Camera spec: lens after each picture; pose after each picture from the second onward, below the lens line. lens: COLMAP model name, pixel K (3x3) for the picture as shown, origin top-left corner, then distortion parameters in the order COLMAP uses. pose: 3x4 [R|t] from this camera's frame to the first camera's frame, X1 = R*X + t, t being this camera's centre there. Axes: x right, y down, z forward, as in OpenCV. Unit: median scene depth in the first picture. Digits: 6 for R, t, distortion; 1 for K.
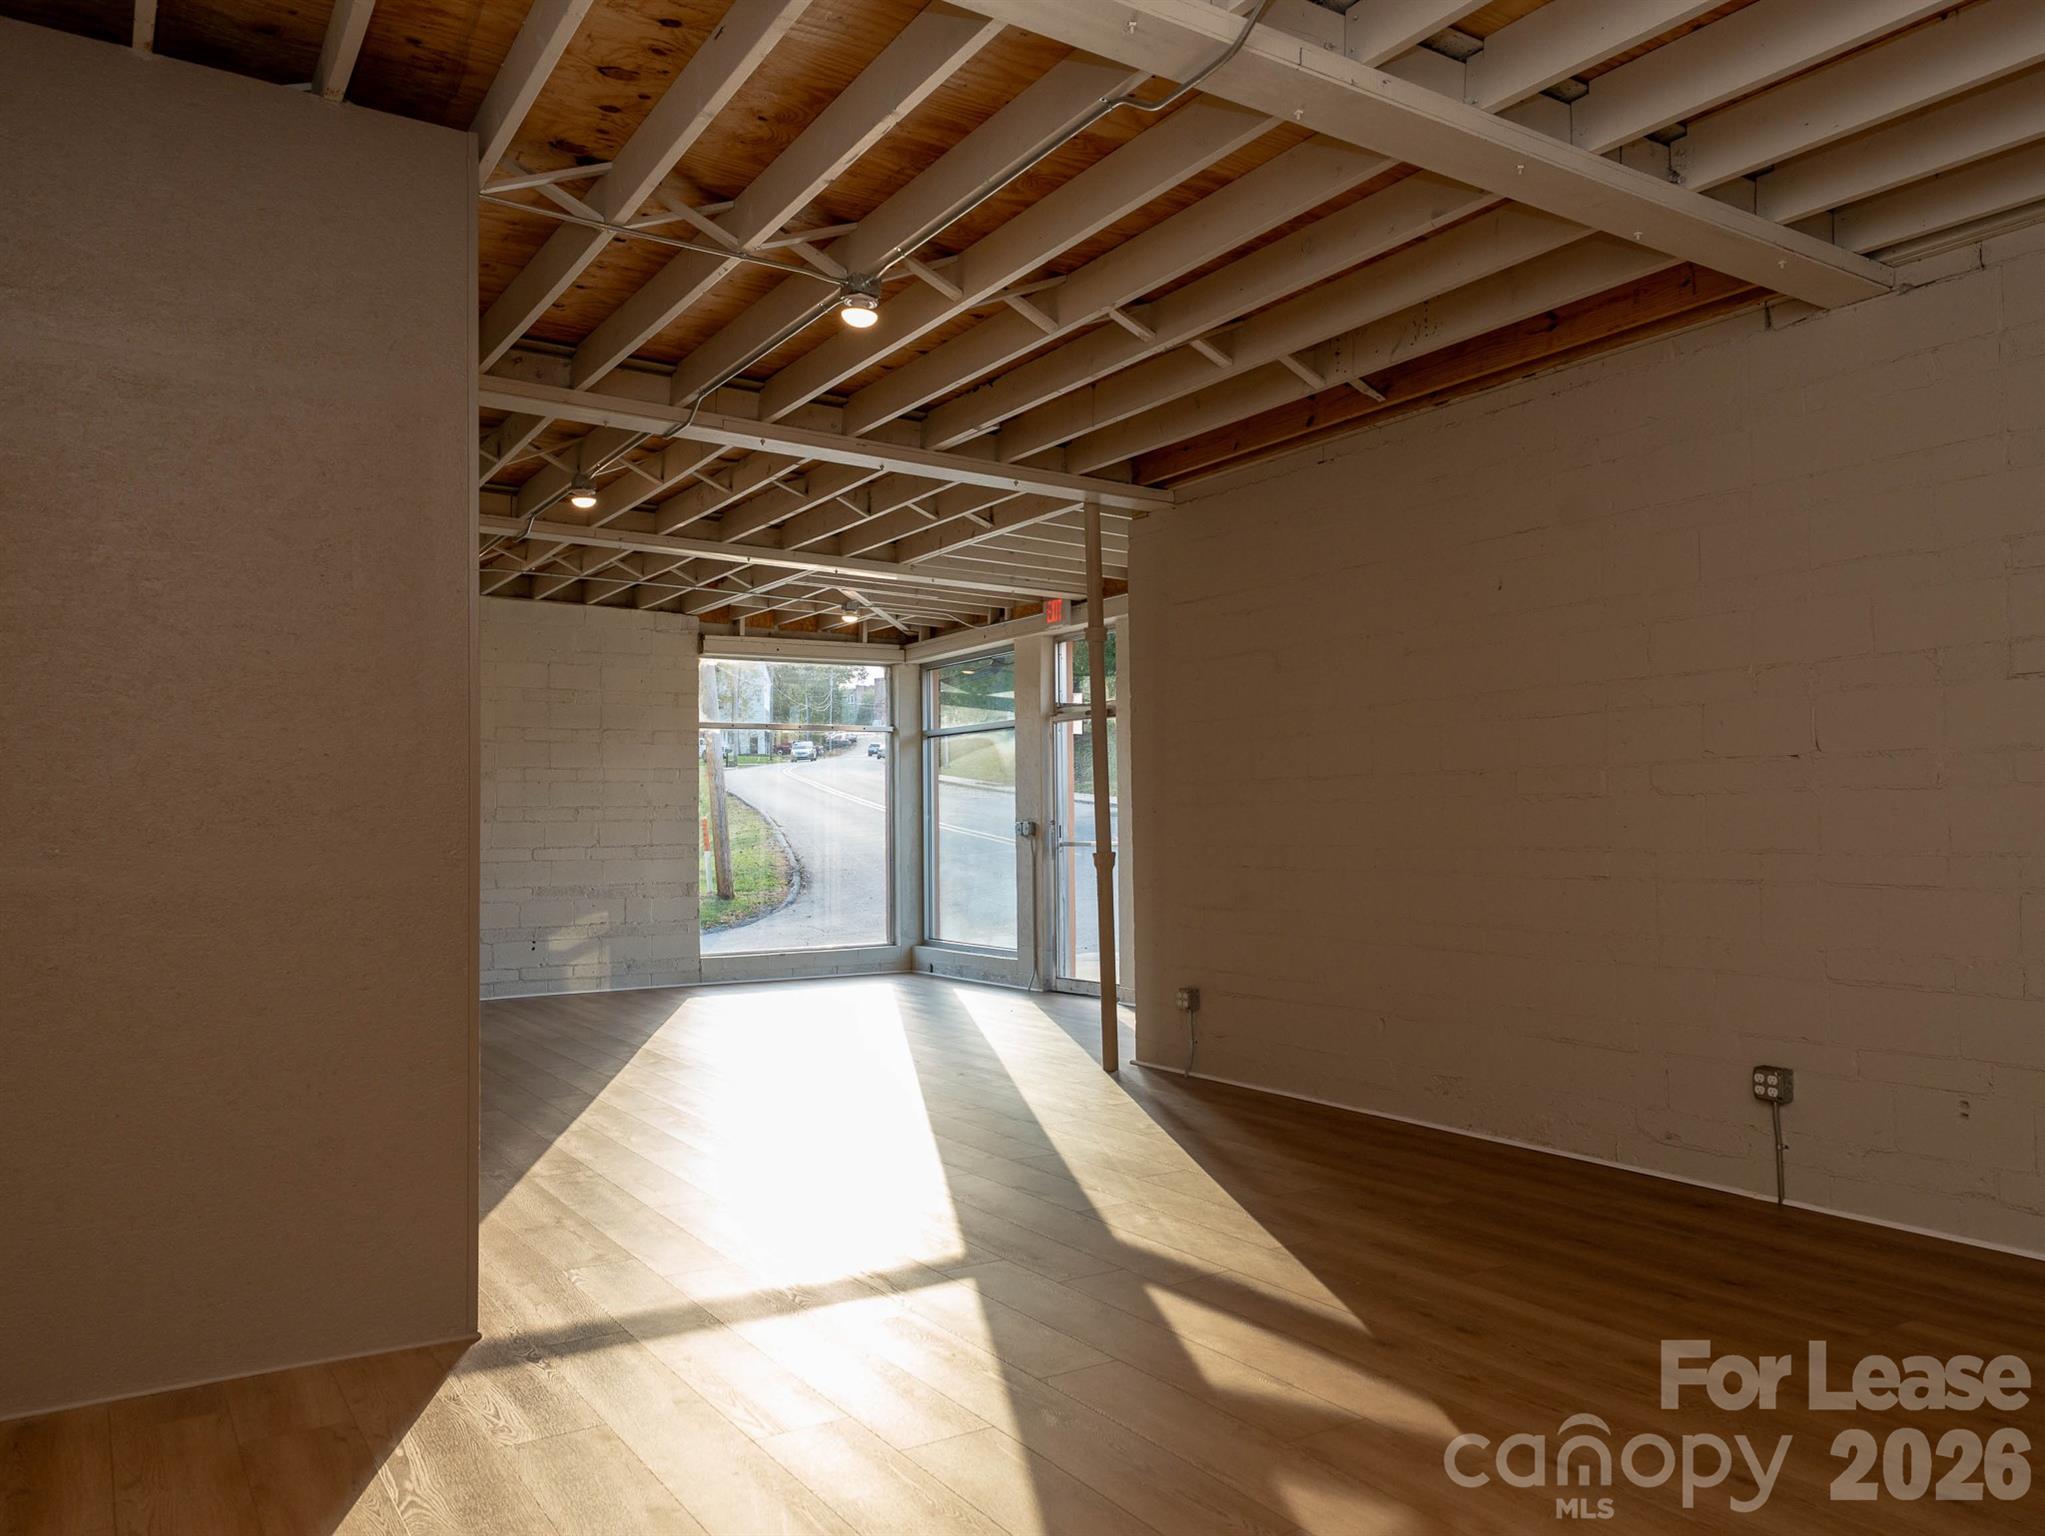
lens RADIAL K [[1592.6, 0, 1032.9], [0, 1592.6, 768.0], [0, 0, 1]] dist [0.010025, 0.003891]
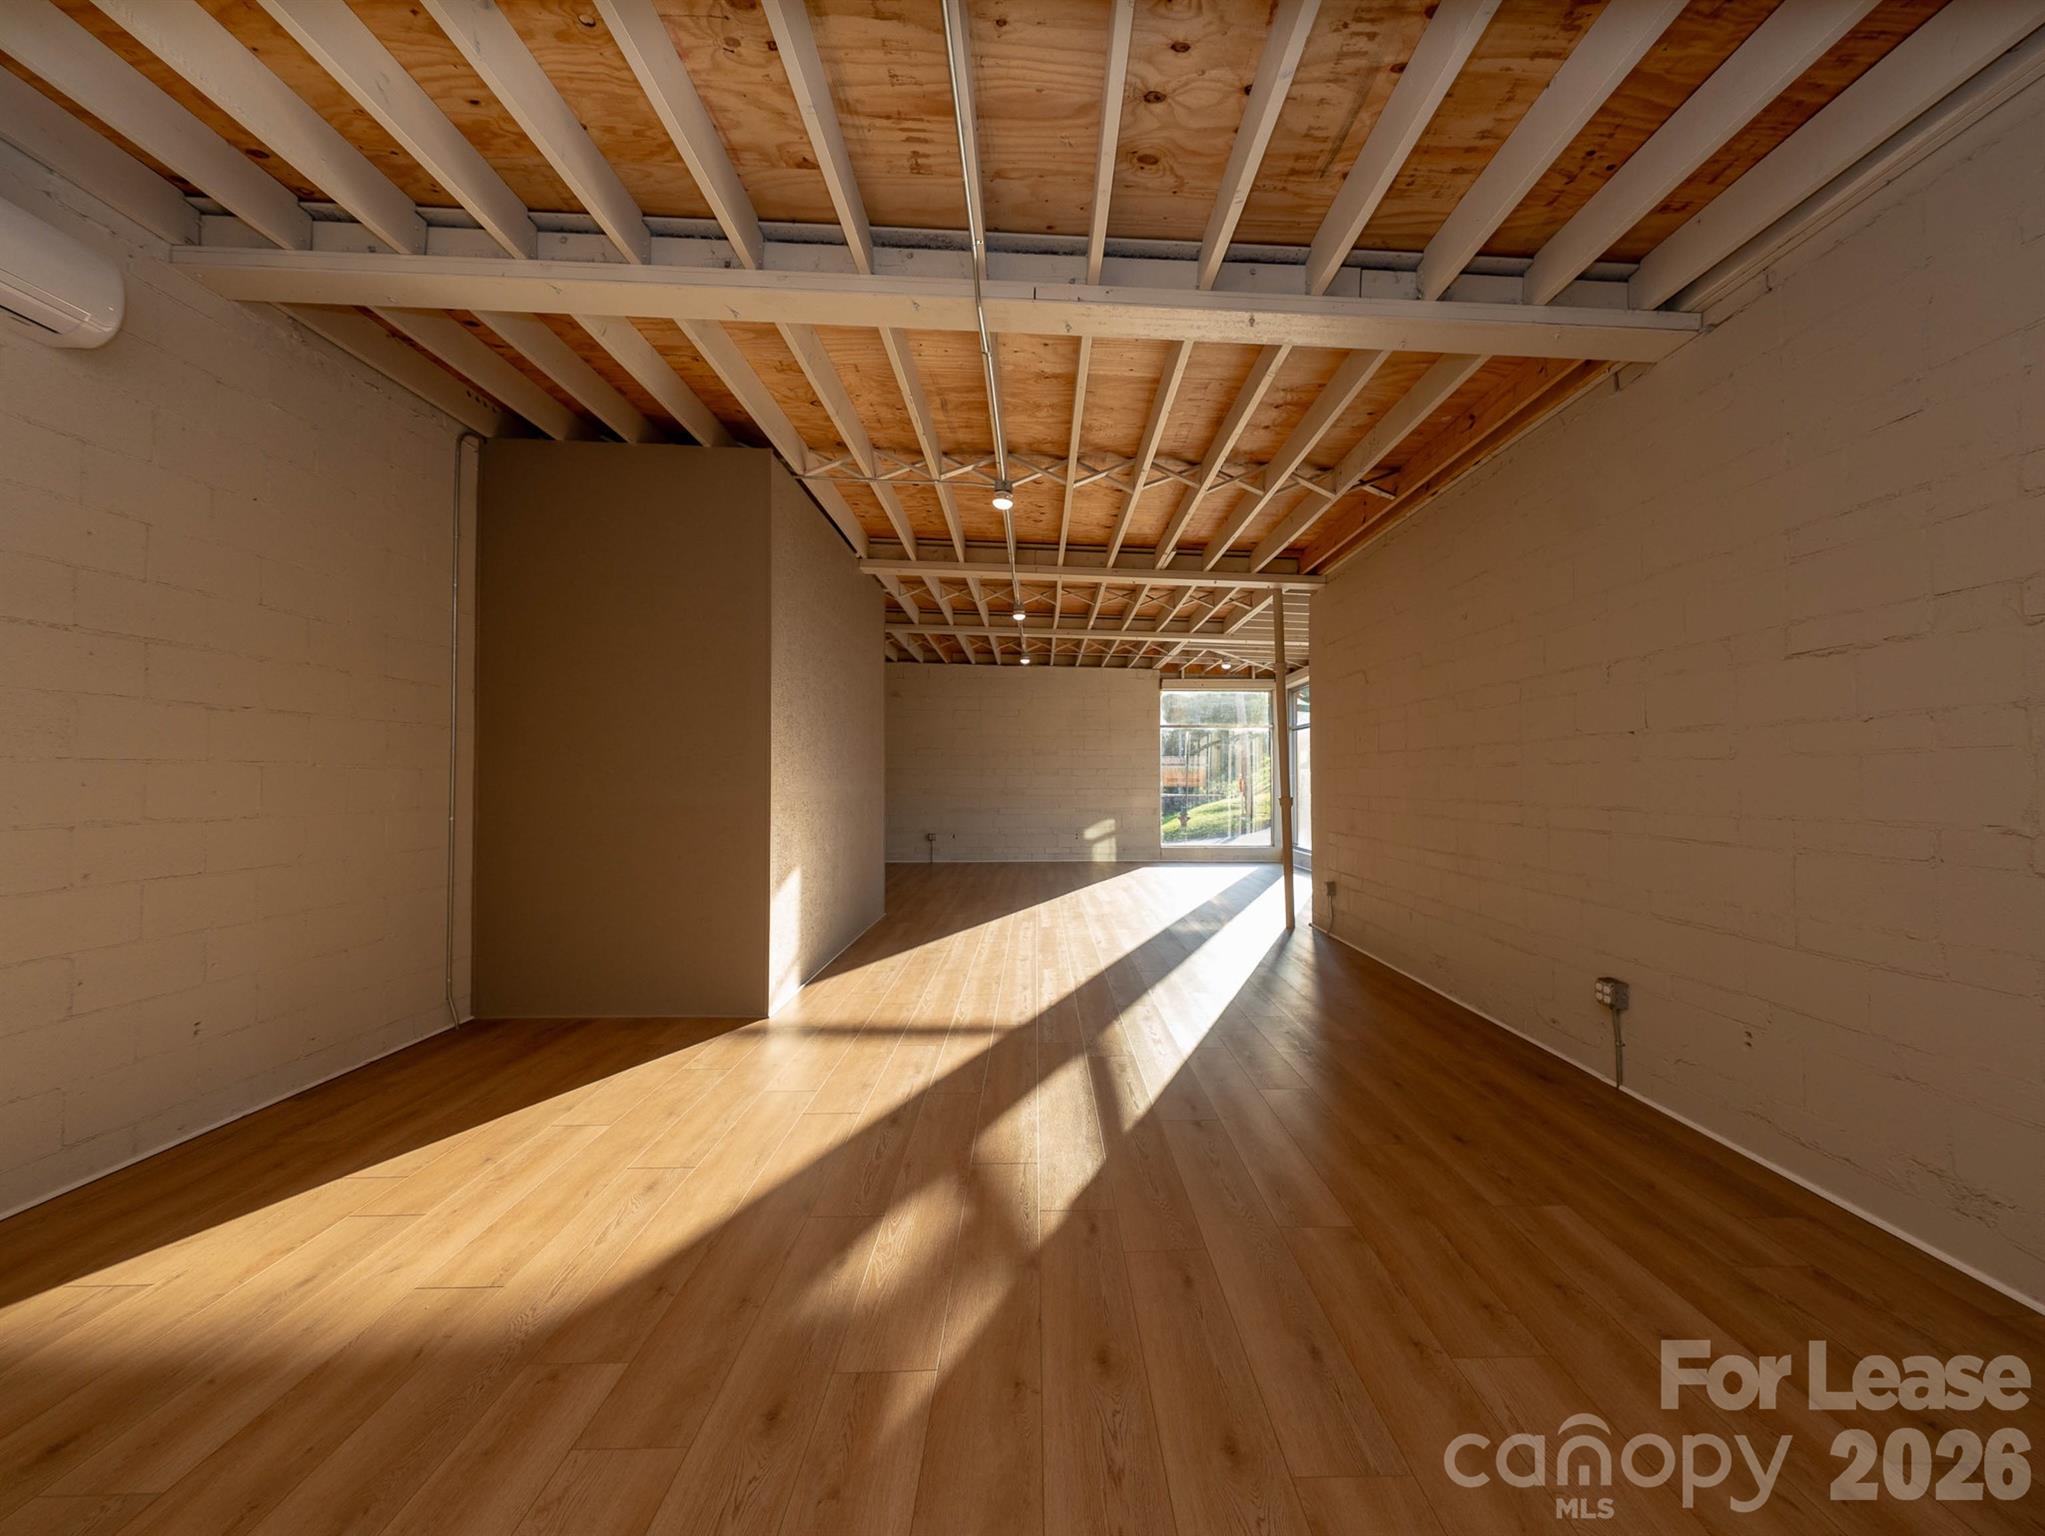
lens RADIAL K [[802.9, 0, 1048.3], [0, 802.9, 768.8], [0, 0, 1]] dist [-0.000711, 0.000302]
pose [[0.858178, 0.008221, -0.513287, 0.176957], [0.003831, 0.999741, 0.022418, 0.002108], [0.513338, -0.021205, 0.857924, 0.101046]]
